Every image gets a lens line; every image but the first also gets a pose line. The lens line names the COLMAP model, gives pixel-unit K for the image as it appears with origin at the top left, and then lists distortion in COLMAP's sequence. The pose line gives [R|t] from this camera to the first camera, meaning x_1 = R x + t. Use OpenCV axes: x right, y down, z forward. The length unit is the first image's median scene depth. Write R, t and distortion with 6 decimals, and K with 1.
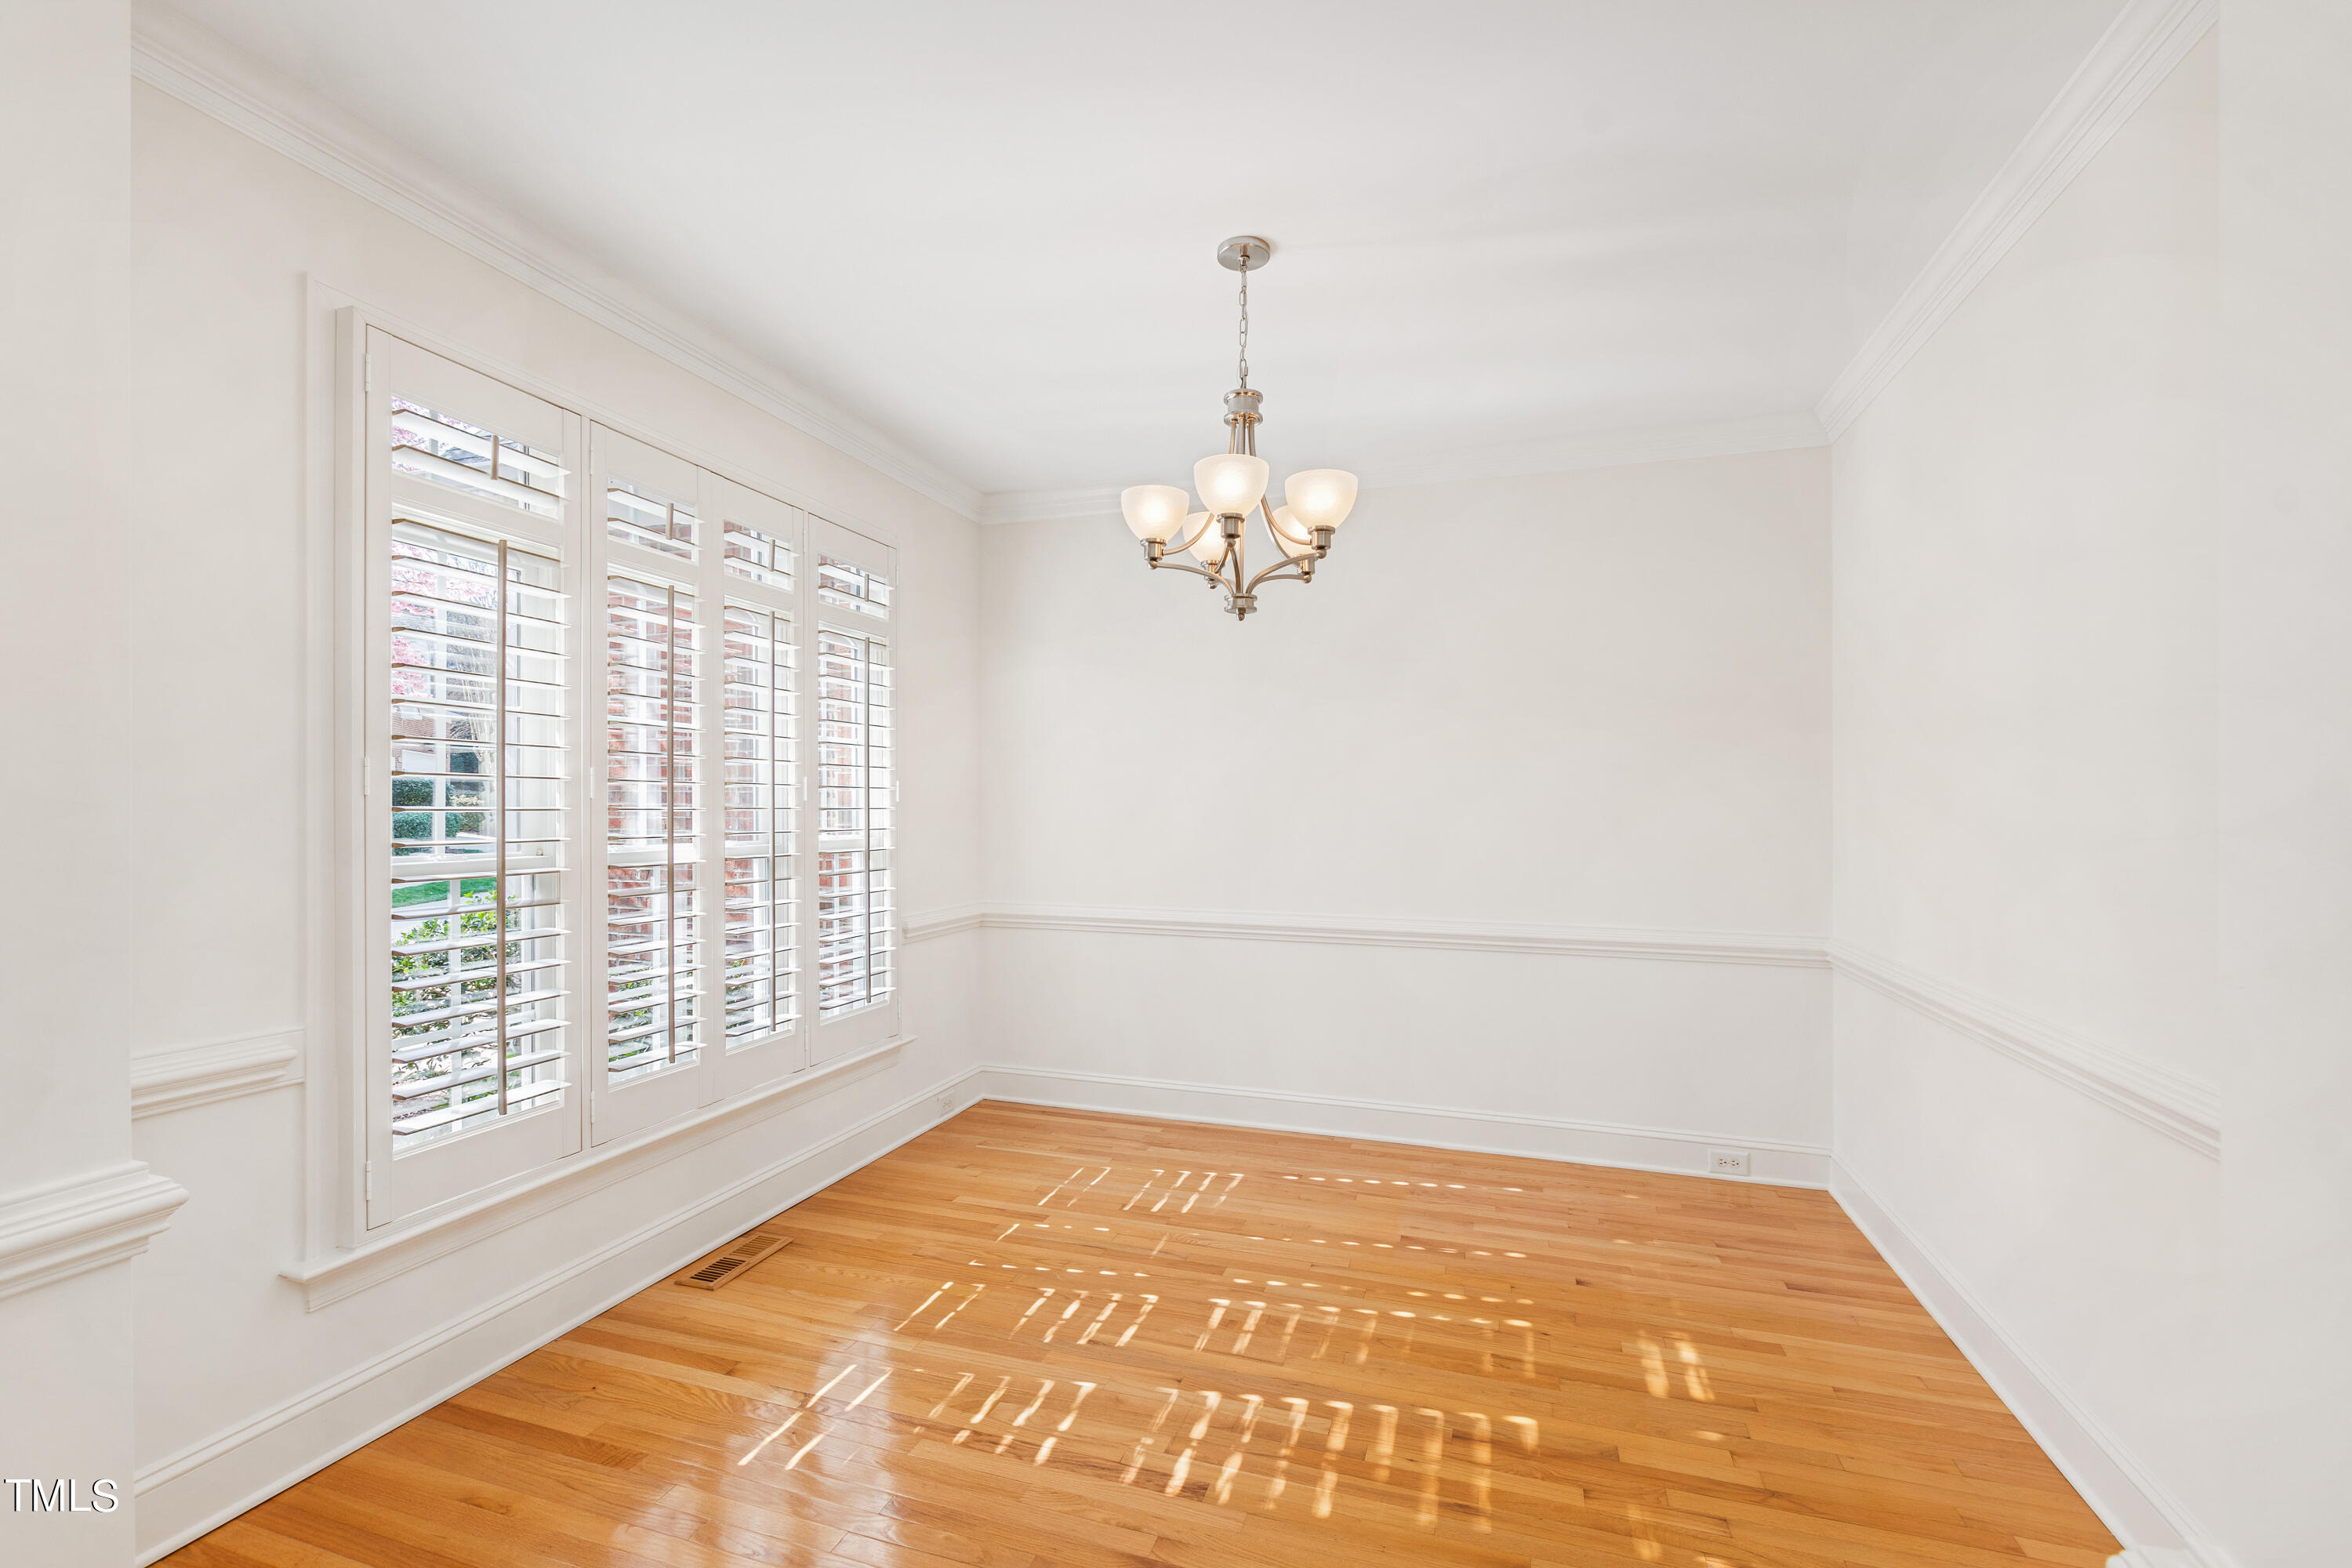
lens RADIAL K [[1032.9, 0, 1171.6], [0, 1032.9, 799.8], [0, 0, 1]] dist [0.002354, -0.000596]
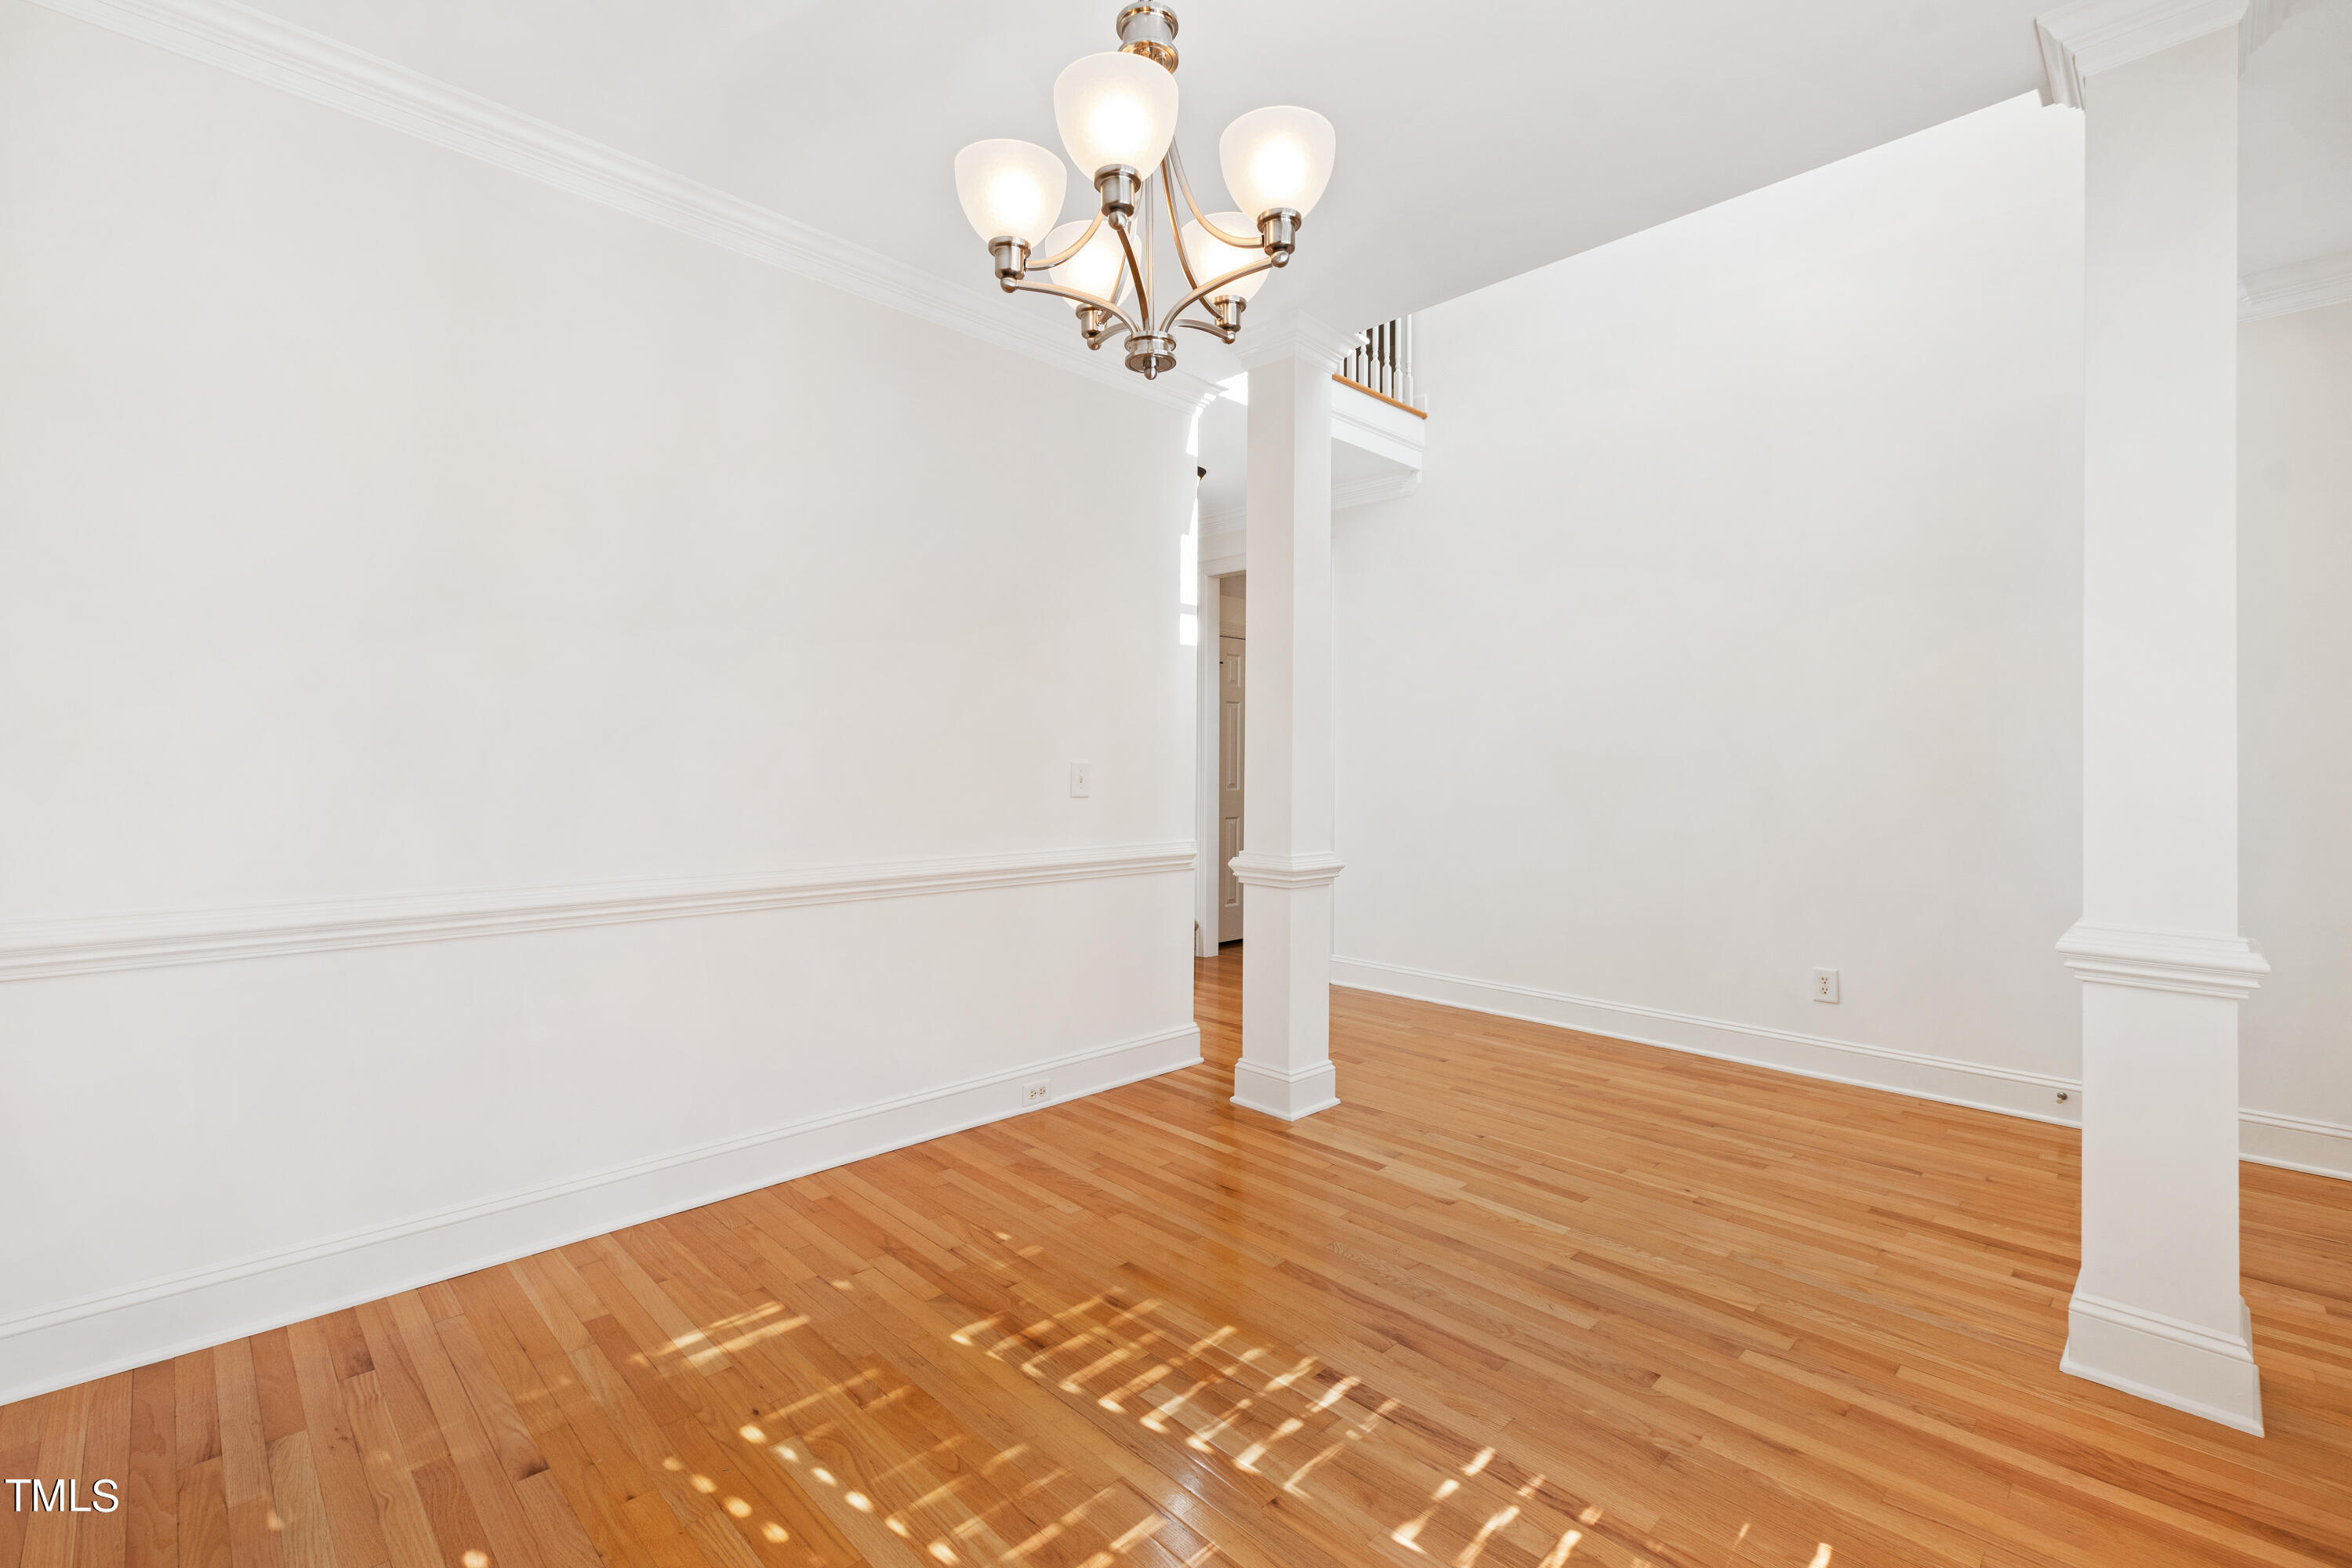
lens RADIAL K [[1032.9, 0, 1160.7], [0, 1032.9, 768.6], [0, 0, 1]] dist [0.002354, -0.000596]
pose [[-0.889086, -0.011136, 0.457605, -0.260101], [-0.012093, 0.999927, 0.000837, 0.072286], [-0.457581, -0.004790, -0.889155, 1.798612]]
